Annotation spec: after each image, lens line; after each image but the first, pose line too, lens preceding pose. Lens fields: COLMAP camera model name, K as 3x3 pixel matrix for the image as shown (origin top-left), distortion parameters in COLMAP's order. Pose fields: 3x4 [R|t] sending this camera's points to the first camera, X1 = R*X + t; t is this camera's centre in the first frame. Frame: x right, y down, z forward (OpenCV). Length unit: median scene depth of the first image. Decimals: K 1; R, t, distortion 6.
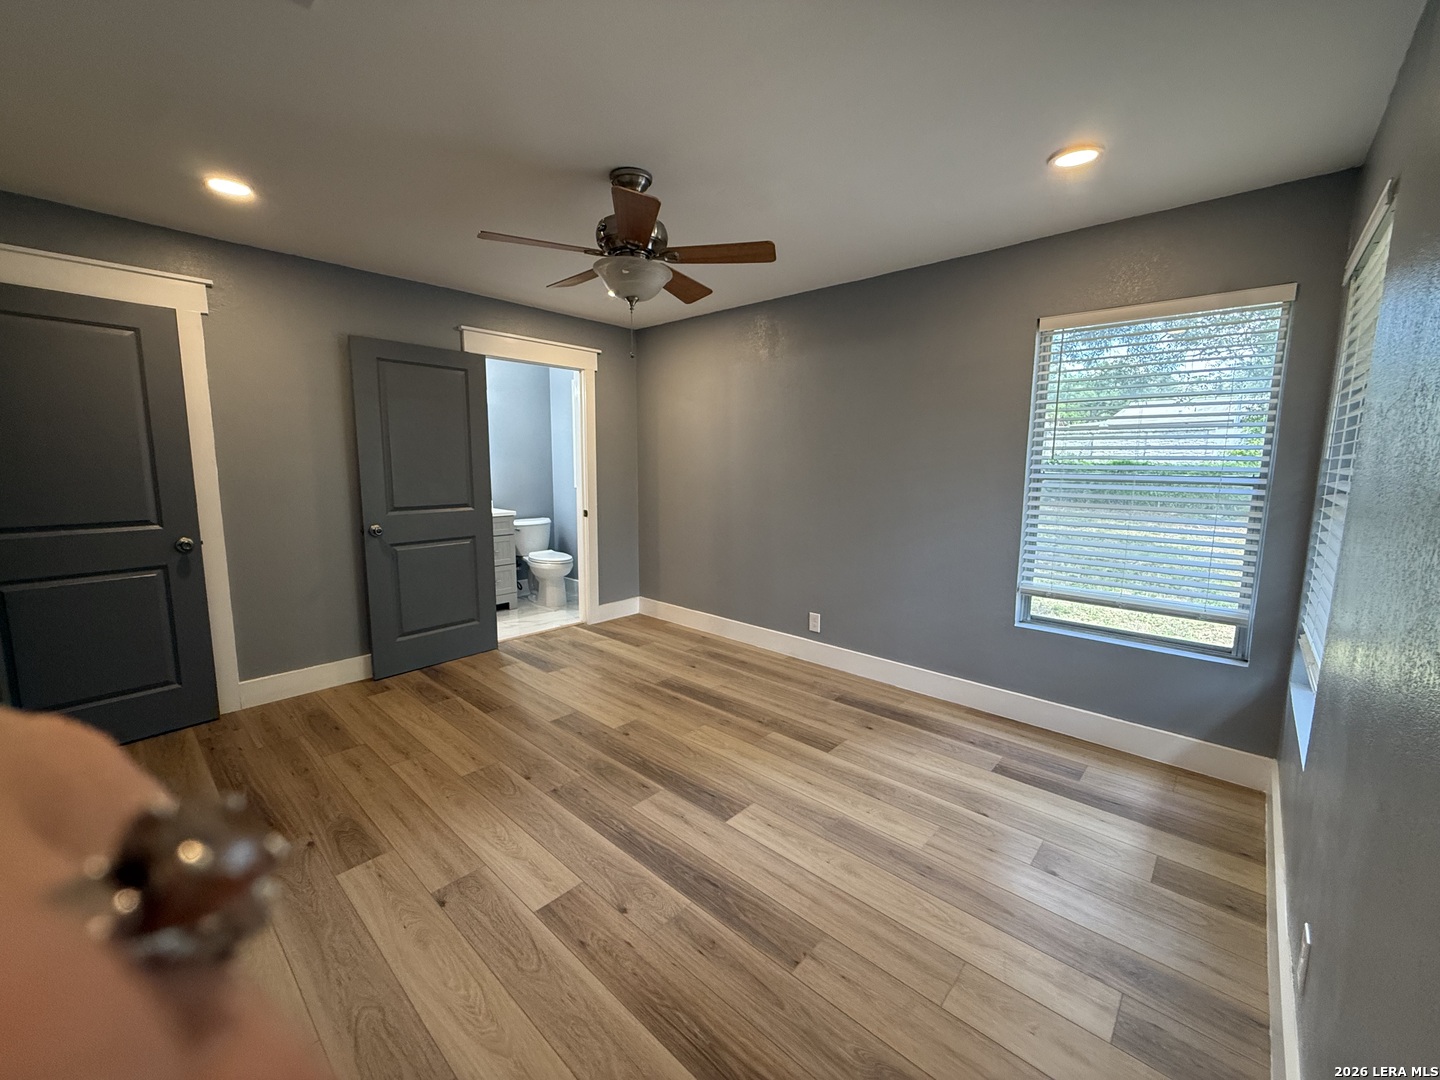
lens RADIAL K [[576.8, 0, 717.0], [0, 576.8, 537.0], [0, 0, 1]] dist [0.000404, 0.000071]
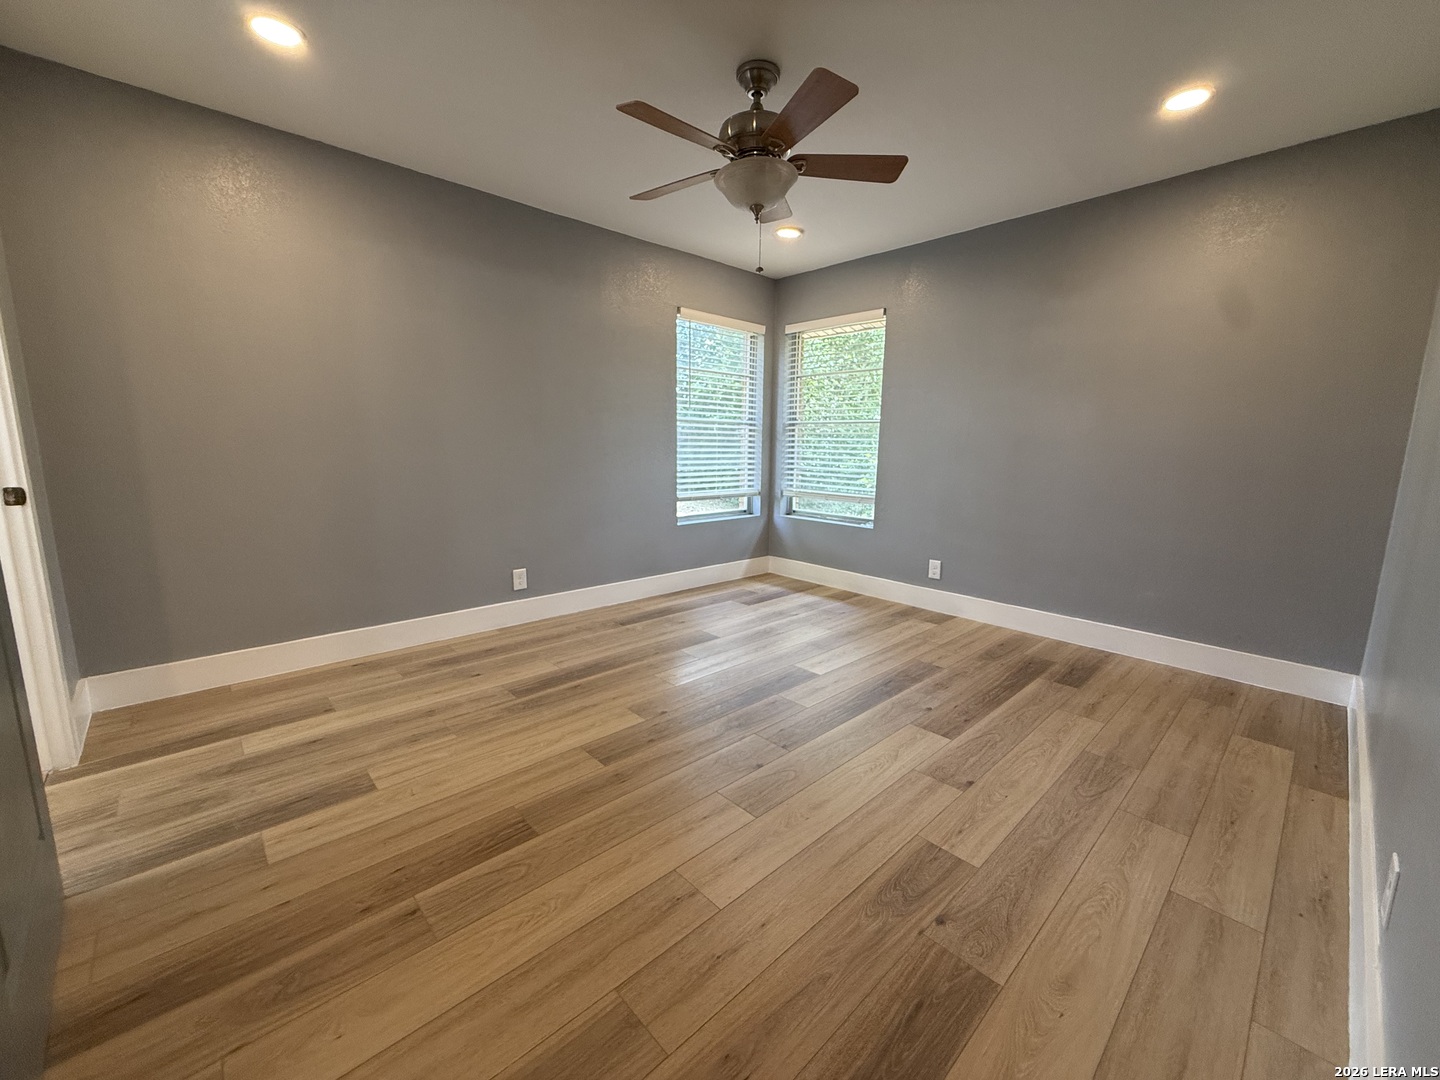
lens RADIAL K [[576.8, 0, 717.0], [0, 576.8, 537.0], [0, 0, 1]] dist [0.000404, 0.000071]
pose [[0.081738, -0.168313, 0.982339, -0.825650], [0.118563, 0.980280, 0.158095, -0.028402], [-0.989577, 0.103546, 0.100082, 0.720158]]
